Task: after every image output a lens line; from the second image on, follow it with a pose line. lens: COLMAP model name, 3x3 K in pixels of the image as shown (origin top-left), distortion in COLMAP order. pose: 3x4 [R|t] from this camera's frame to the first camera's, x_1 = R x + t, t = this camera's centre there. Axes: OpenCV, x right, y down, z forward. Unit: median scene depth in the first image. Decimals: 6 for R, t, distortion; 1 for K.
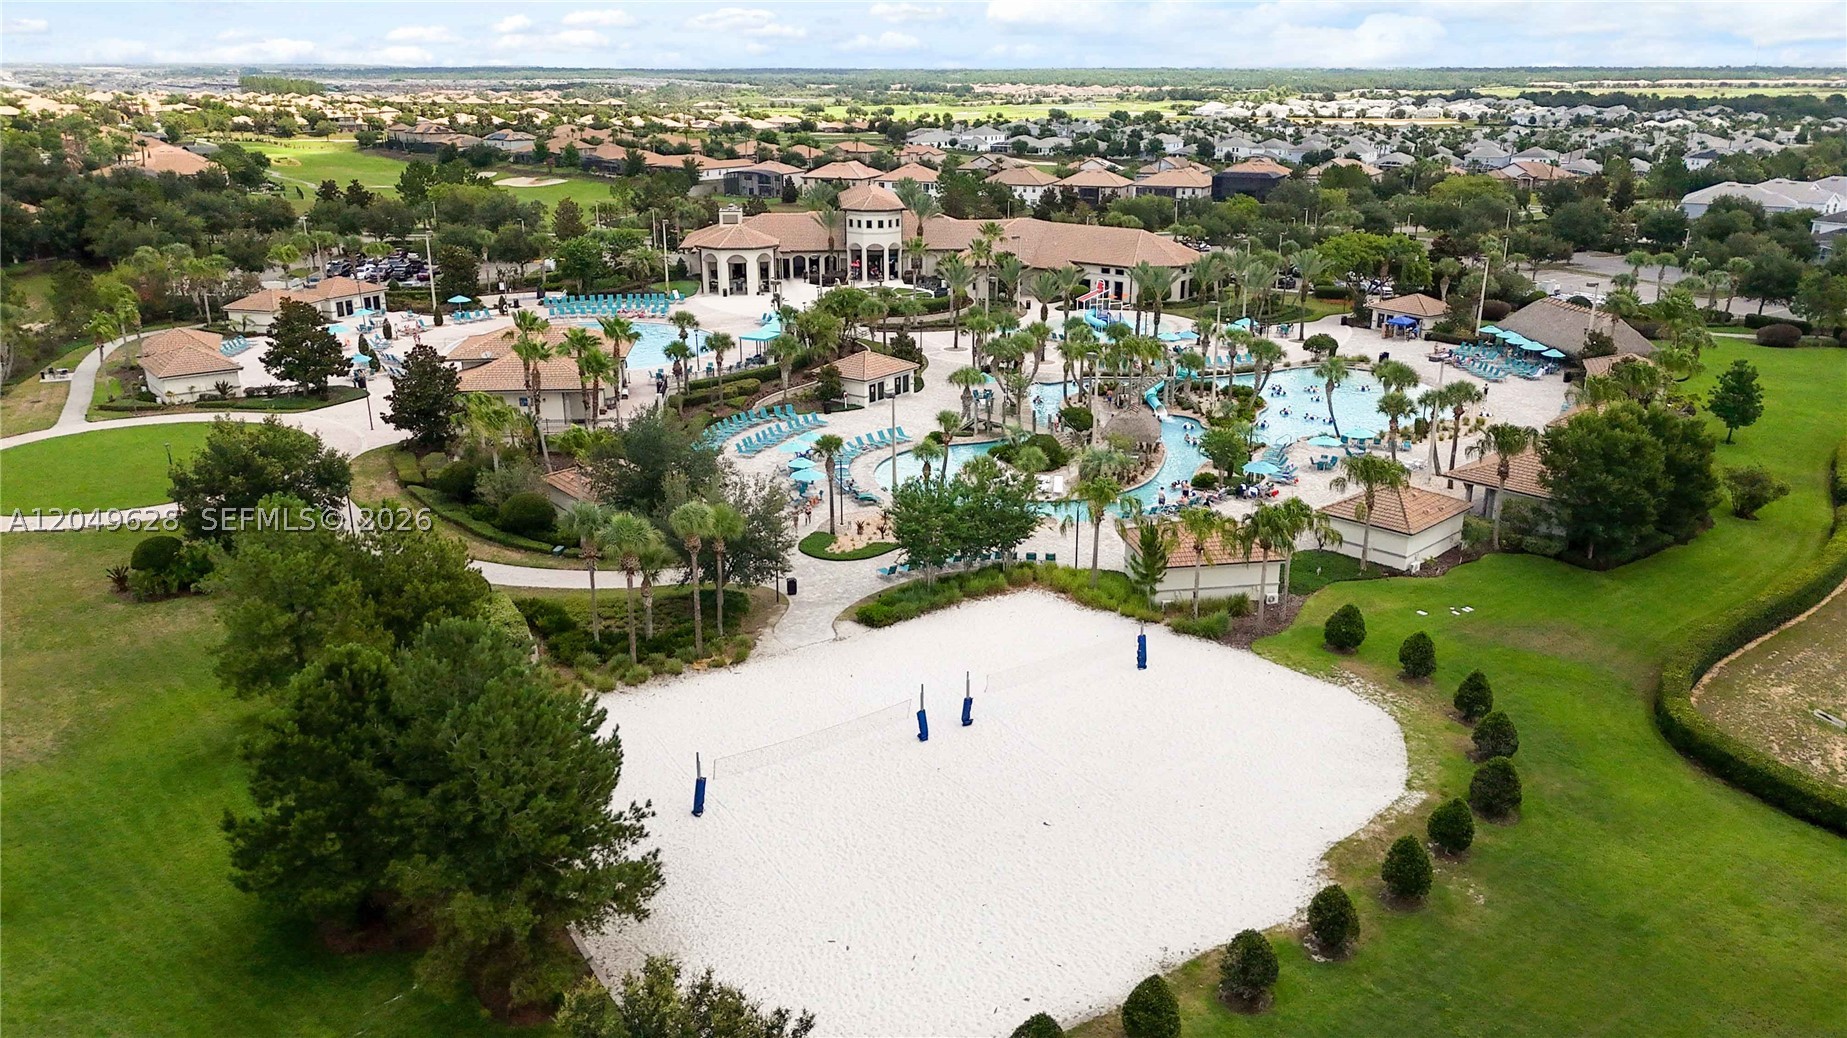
lens RADIAL K [[1373.4, 0, 917.6], [0, 1373.4, 517.6], [0, 0, 1]] dist [0.080737, -0.079286]
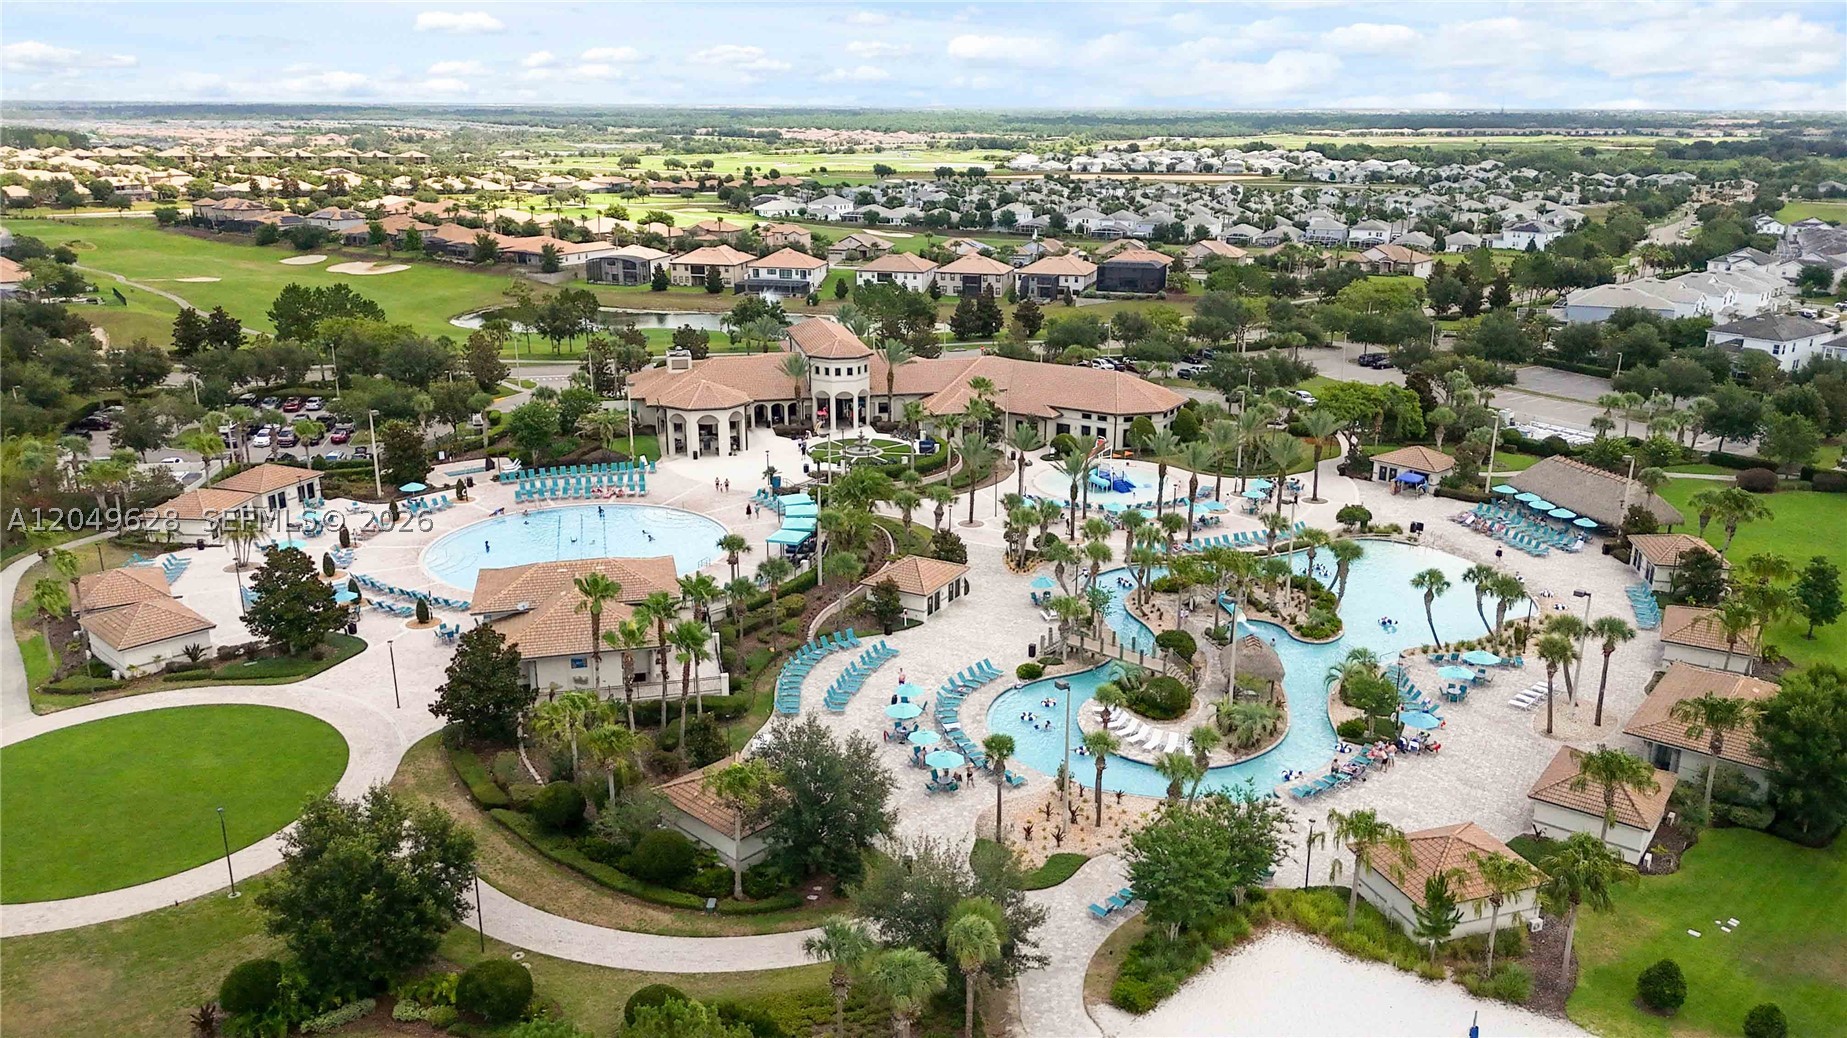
lens RADIAL K [[1373.4, 0, 917.6], [0, 1373.4, 517.6], [0, 0, 1]] dist [0.080737, -0.079286]
pose [[0.989501, -0.038316, 0.139358, -0.119529], [0.041590, 0.998921, -0.020658, -0.093975], [-0.138416, 0.026237, 0.990027, 0.063941]]
